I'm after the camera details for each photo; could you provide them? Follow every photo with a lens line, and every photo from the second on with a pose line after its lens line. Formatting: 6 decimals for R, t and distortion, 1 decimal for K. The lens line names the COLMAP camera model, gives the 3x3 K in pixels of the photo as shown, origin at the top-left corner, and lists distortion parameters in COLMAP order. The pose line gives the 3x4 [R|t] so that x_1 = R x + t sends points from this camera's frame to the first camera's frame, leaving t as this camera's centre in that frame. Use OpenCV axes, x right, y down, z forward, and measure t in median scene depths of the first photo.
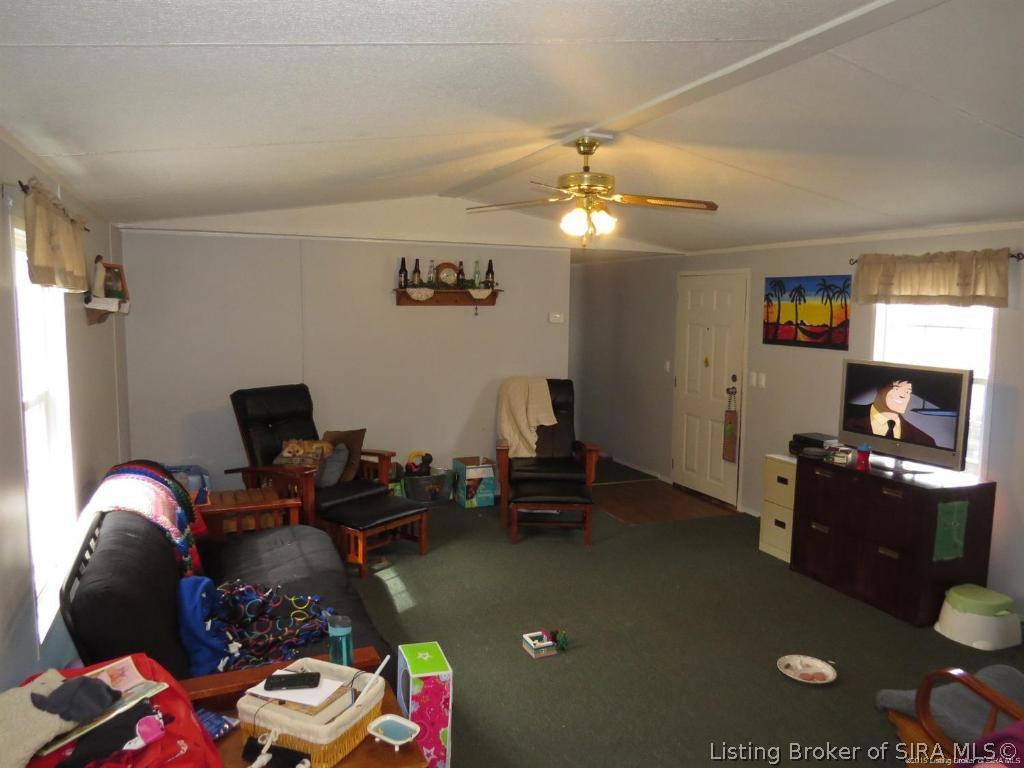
lens RADIAL K [[733.4, 0, 515.9], [0, 733.4, 381.7], [0, 0, 1]] dist [-0.029418, 0.012147]
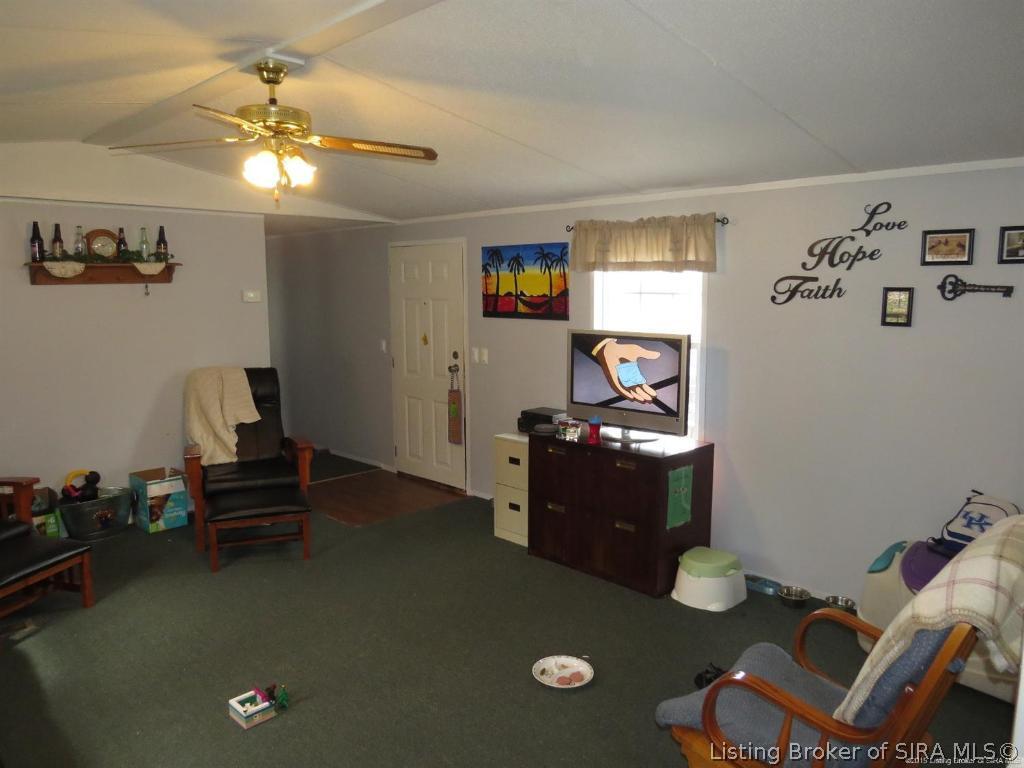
lens RADIAL K [[733.4, 0, 509.1], [0, 733.4, 377.5], [0, 0, 1]] dist [-0.029418, 0.012147]
pose [[0.927181, -0.065653, 0.368816, 0.016642], [0.057503, 0.997798, 0.033061, -0.004055], [-0.370174, -0.009445, 0.928914, 0.123788]]
